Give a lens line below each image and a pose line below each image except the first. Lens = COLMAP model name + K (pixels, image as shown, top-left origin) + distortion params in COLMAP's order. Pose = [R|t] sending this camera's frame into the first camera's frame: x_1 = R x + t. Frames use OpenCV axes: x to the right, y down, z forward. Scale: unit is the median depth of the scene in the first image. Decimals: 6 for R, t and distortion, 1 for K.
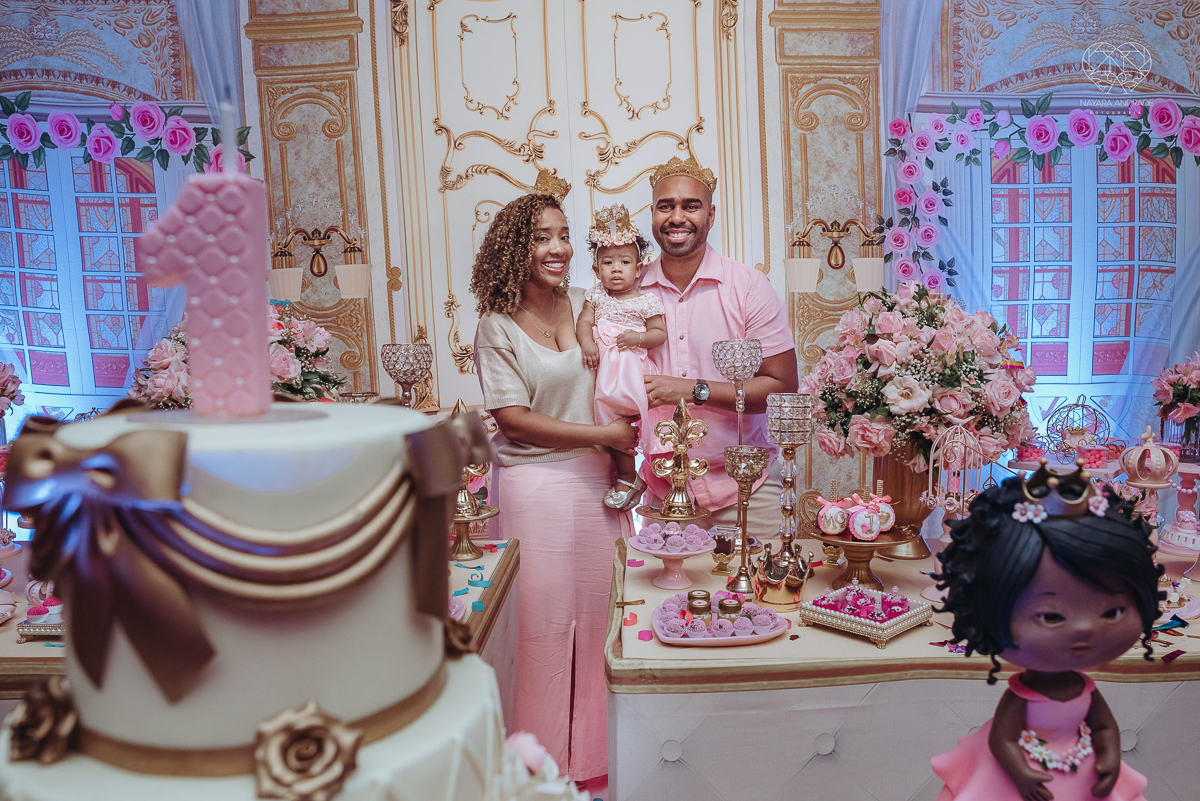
lens RADIAL K [[843.7, 0, 626.4], [0, 843.7, 404.7], [0, 0, 1]] dist [-0.056377, 0.007656]
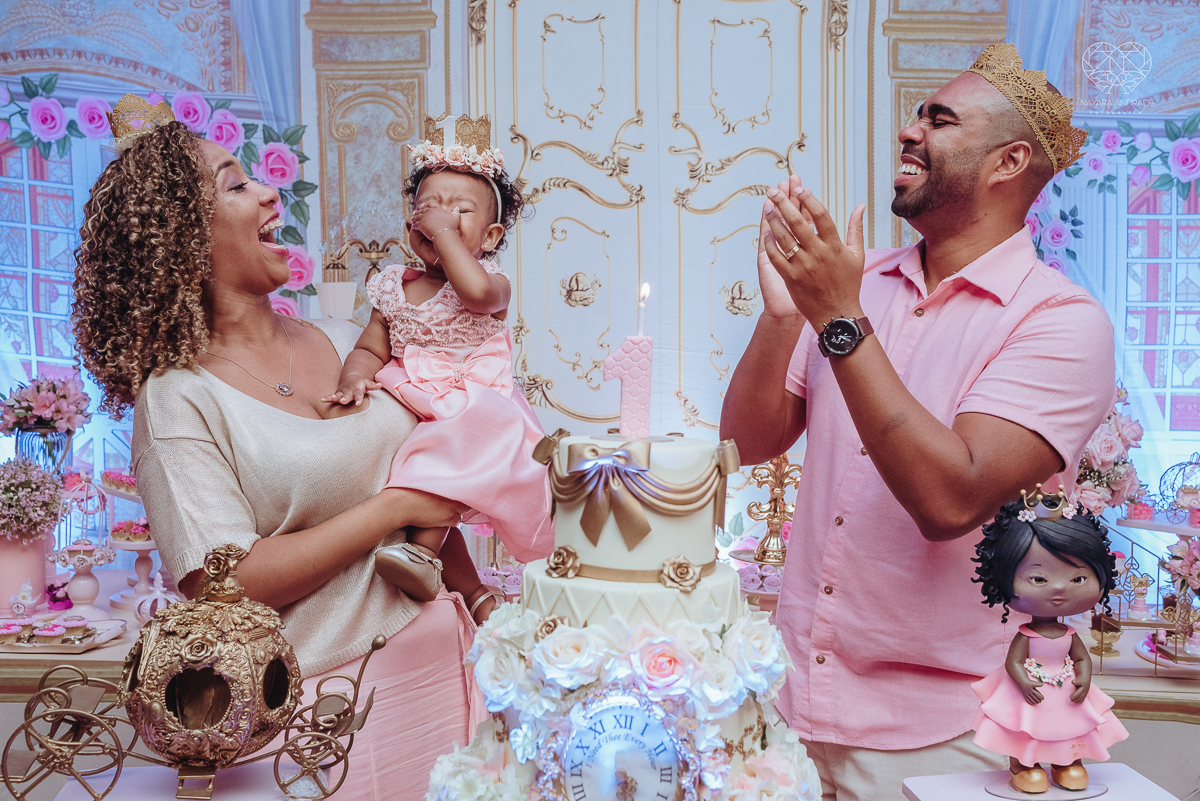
lens RADIAL K [[1203.6, 0, 643.6], [0, 1203.6, 397.1], [0, 0, 1]] dist [0.011741, 0.000000]
pose [[0.999223, 0.035063, -0.018020, -0.051052], [-0.035817, 0.998416, -0.043383, 0.005482], [0.016470, 0.043994, 0.998896, -0.299619]]
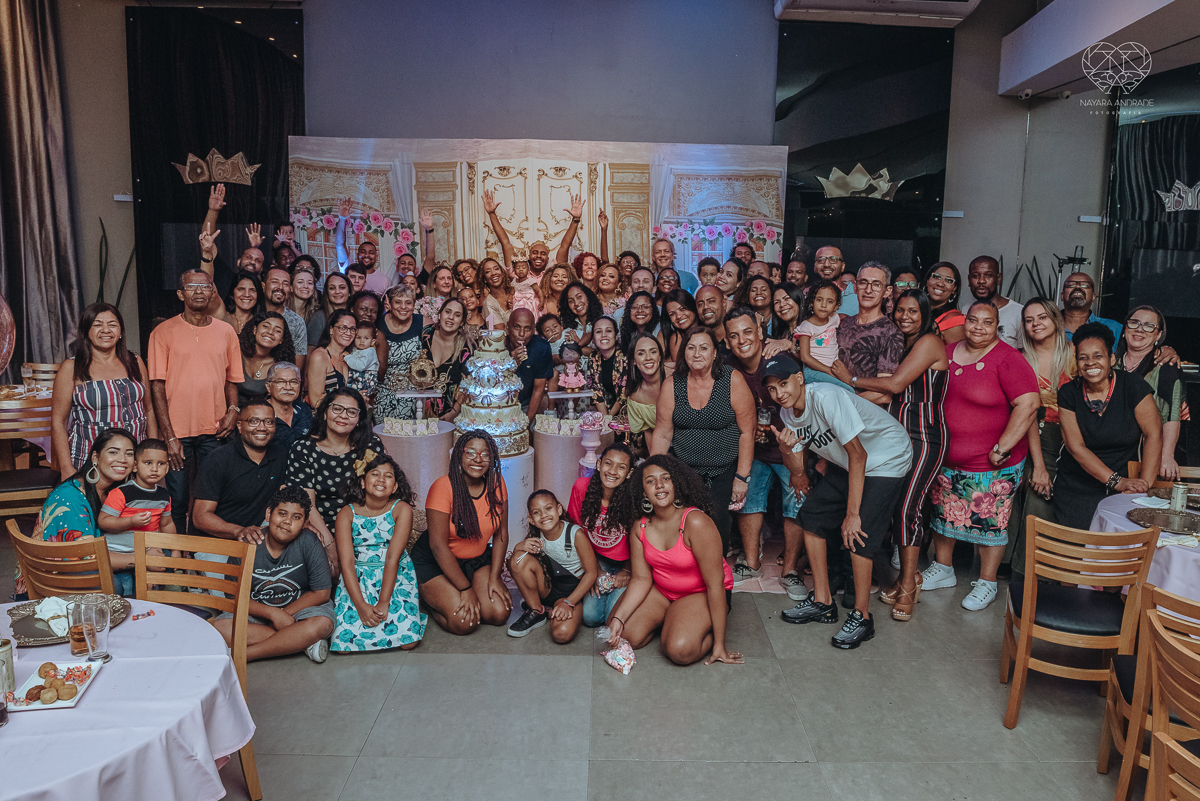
lens RADIAL K [[843.7, 0, 607.1], [0, 843.7, 394.8], [0, 0, 1]] dist [-0.056377, 0.007656]
pose [[0.999355, 0.031314, -0.017578, 0.236565], [-0.029861, 0.996540, 0.077572, -0.008422], [0.019946, -0.076997, 0.996832, -1.759730]]
